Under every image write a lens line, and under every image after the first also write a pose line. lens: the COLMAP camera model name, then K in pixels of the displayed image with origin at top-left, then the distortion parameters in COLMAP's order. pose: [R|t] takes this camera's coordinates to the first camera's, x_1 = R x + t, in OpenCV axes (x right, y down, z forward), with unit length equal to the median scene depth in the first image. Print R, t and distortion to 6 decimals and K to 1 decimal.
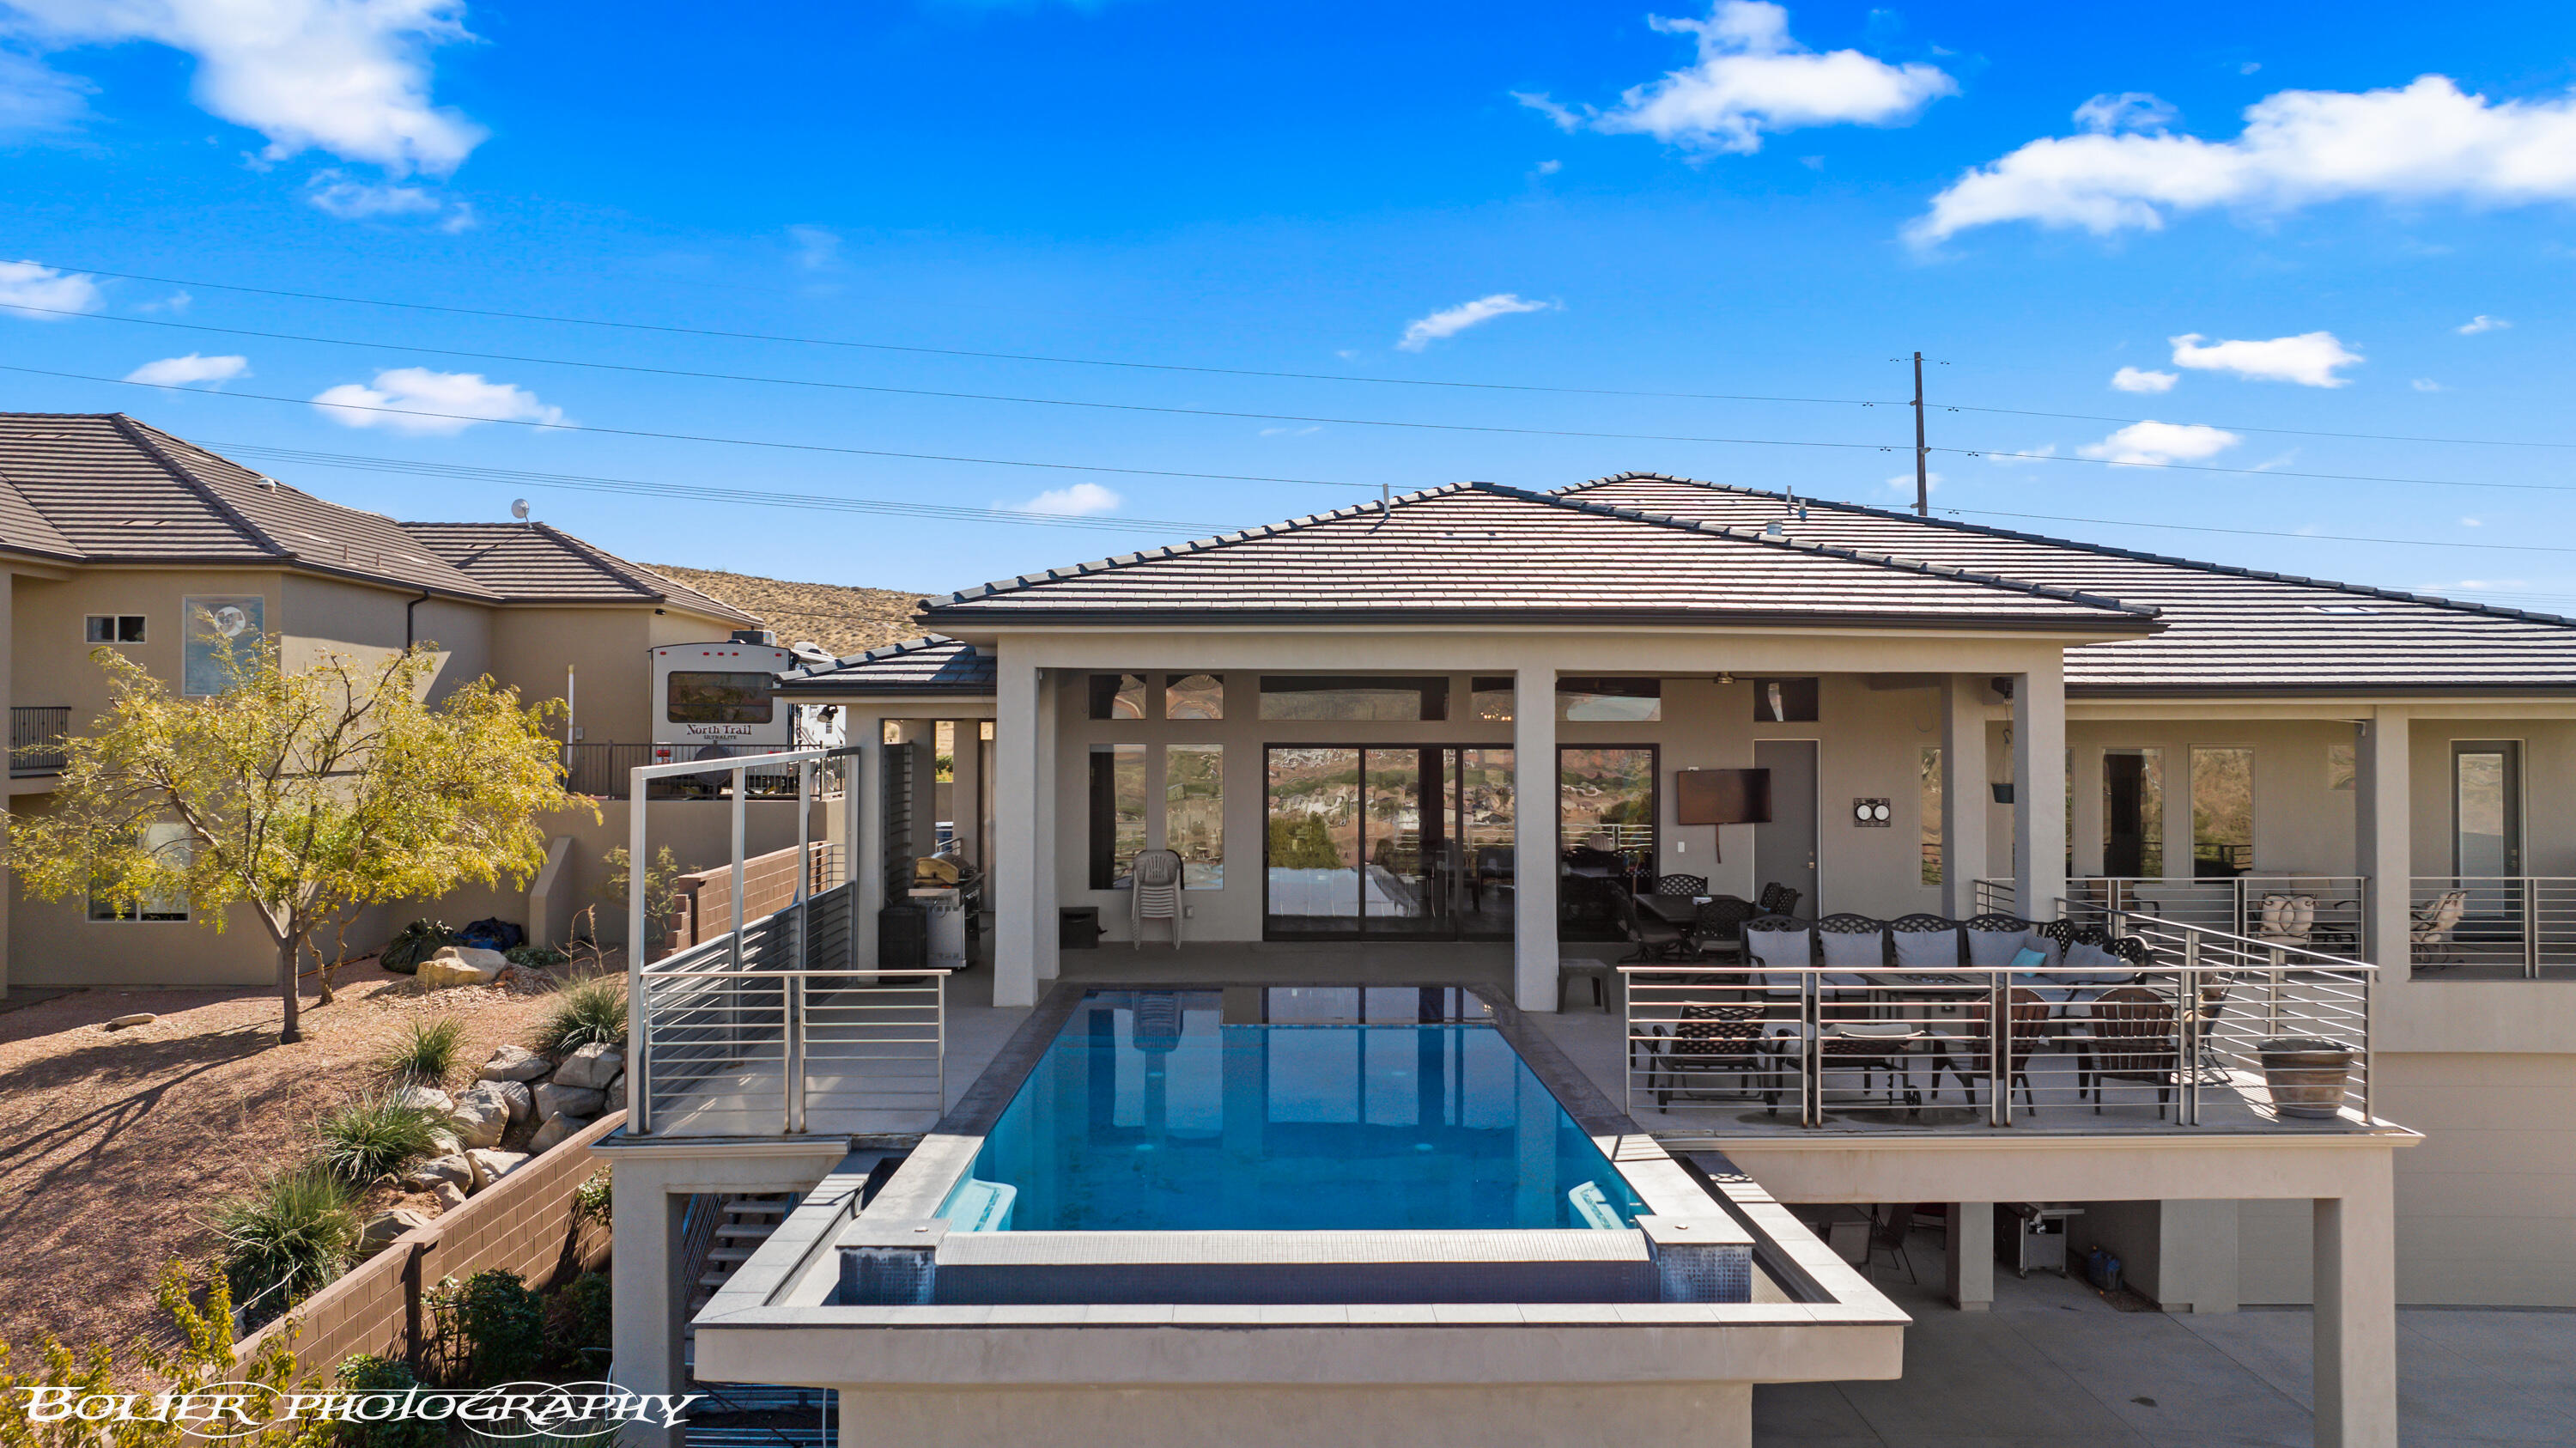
lens RADIAL K [[1847.0, 0, 1268.3], [0, 1847.0, 718.3], [0, 0, 1]] dist [-0.068937, 0.090612]
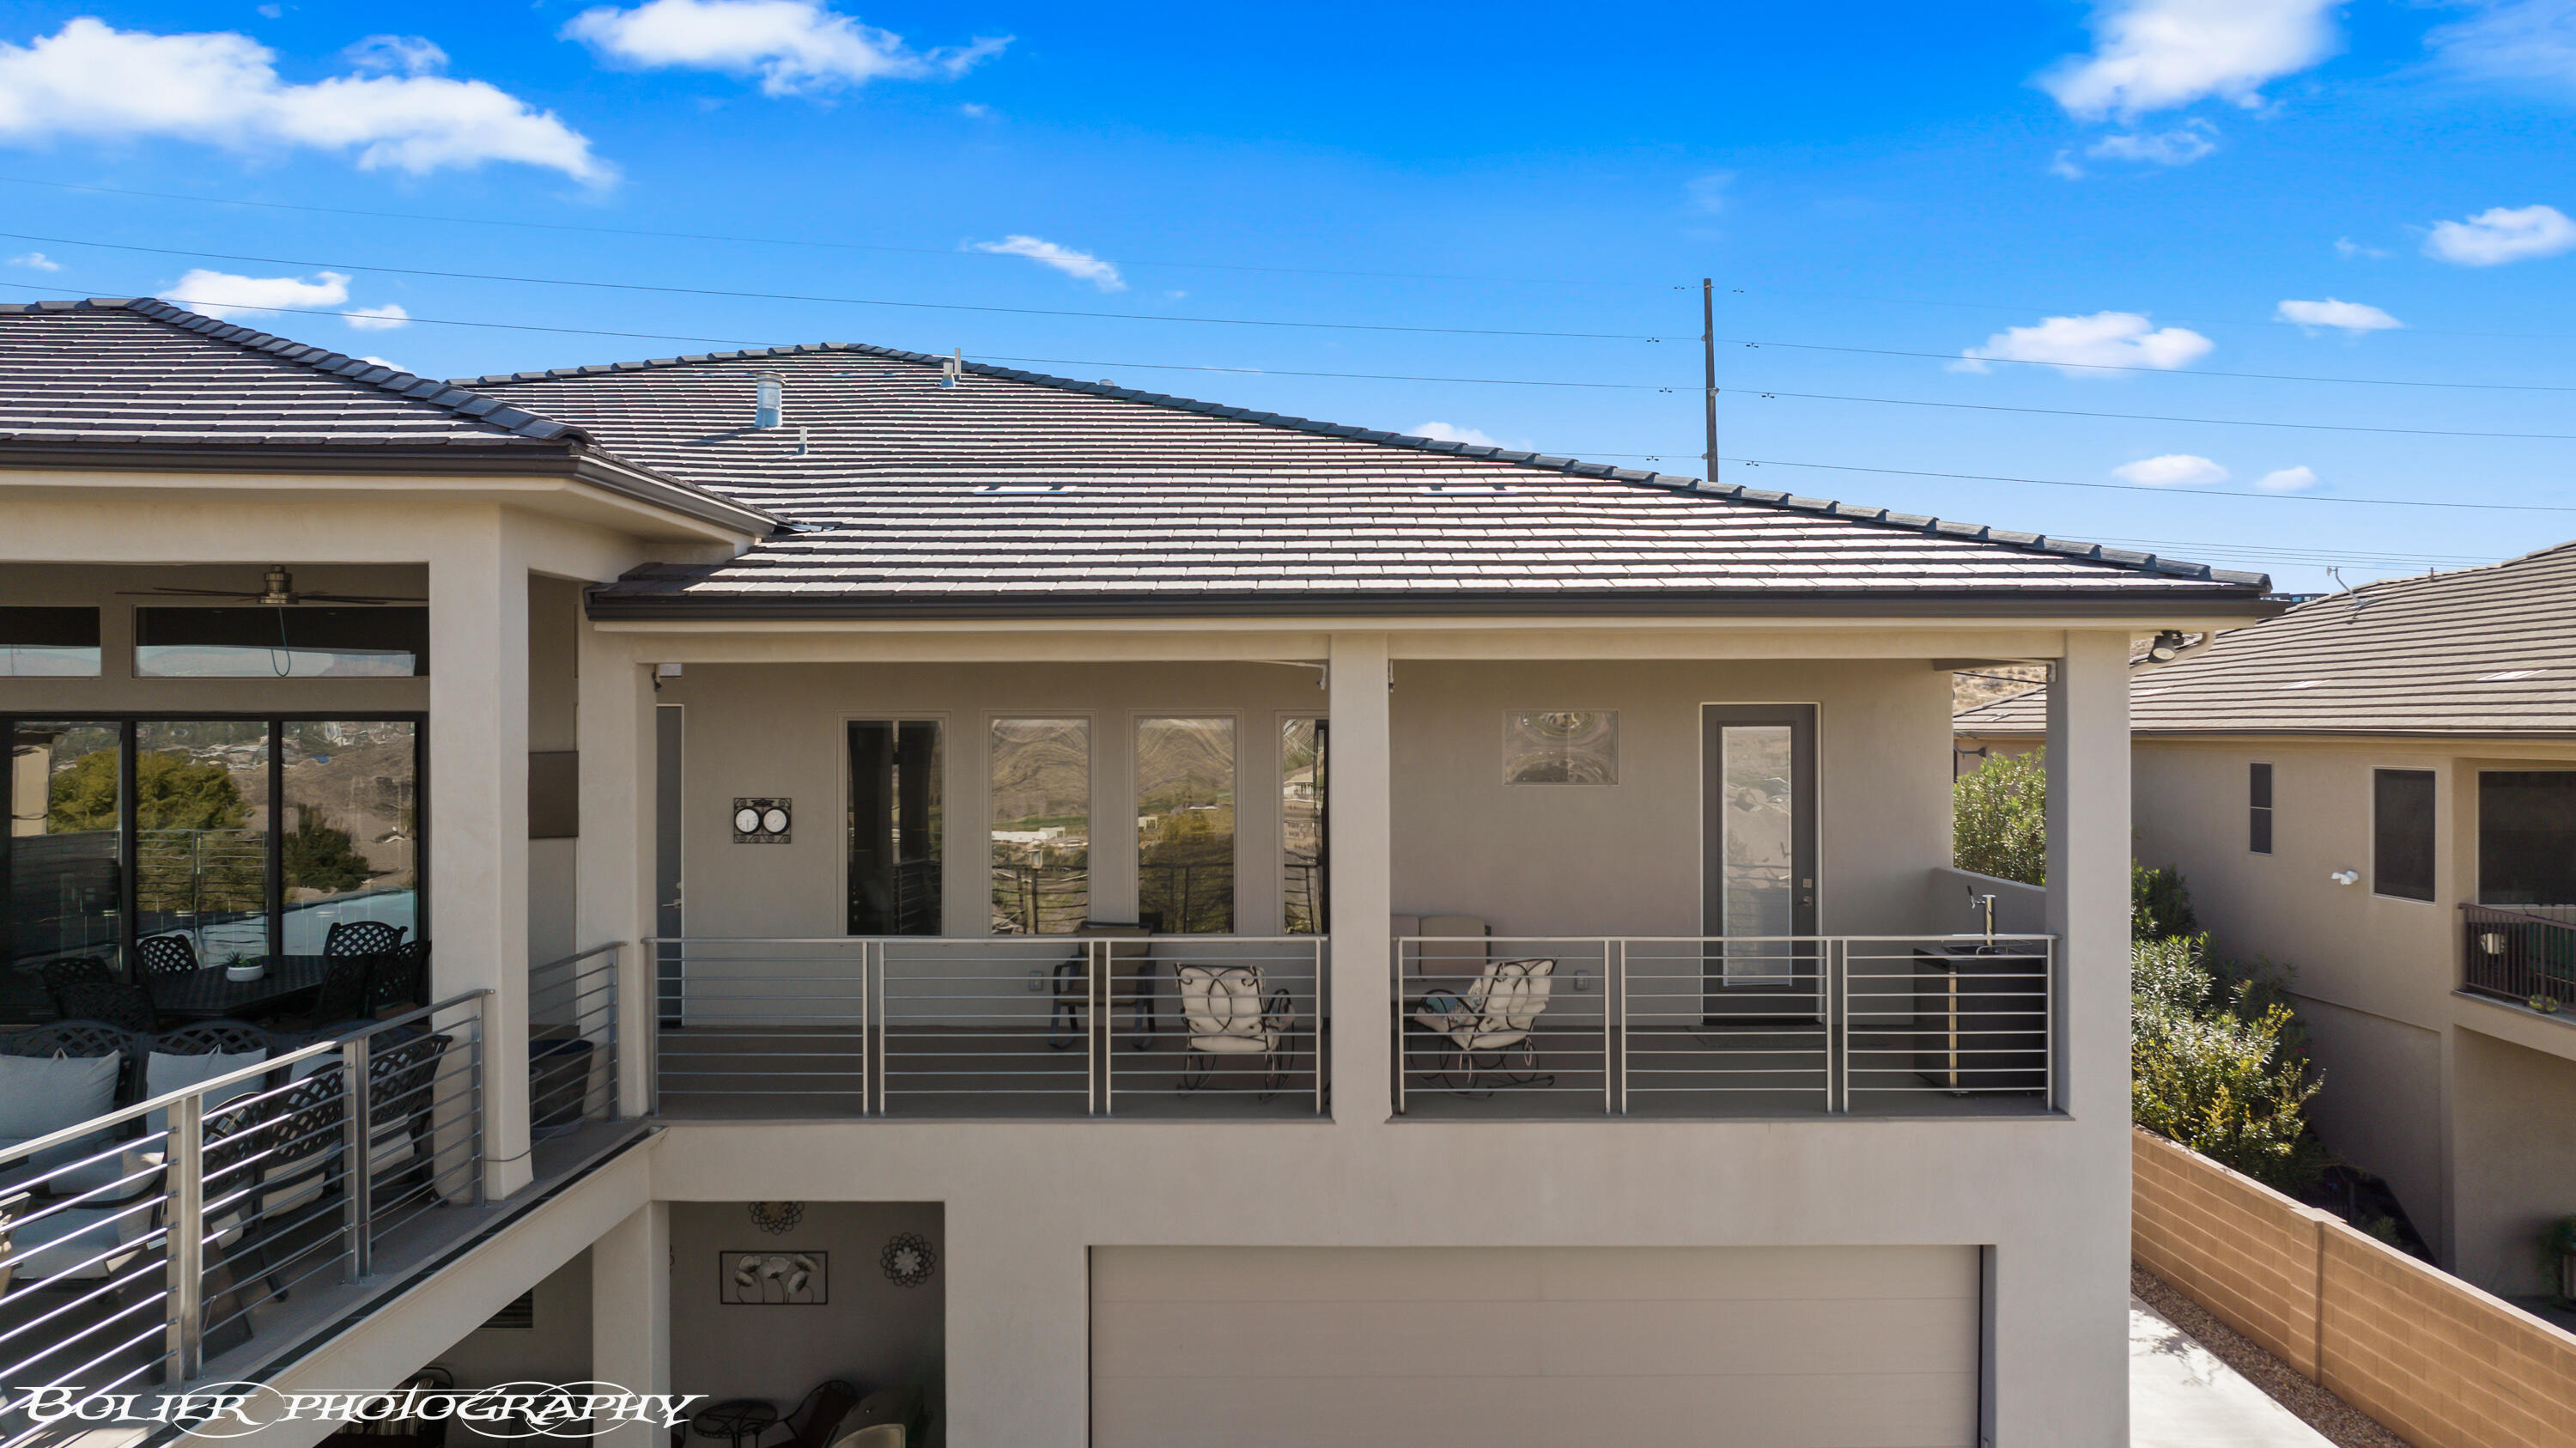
lens RADIAL K [[1826.6, 0, 1298.3], [0, 1826.6, 727.3], [0, 0, 1]] dist [-0.021886, -0.002202]
pose [[0.999677, -0.002539, -0.025275, 0.517674], [0.002750, 0.999962, 0.008323, 0.014110], [0.025252, -0.008389, 0.999646, 0.366571]]
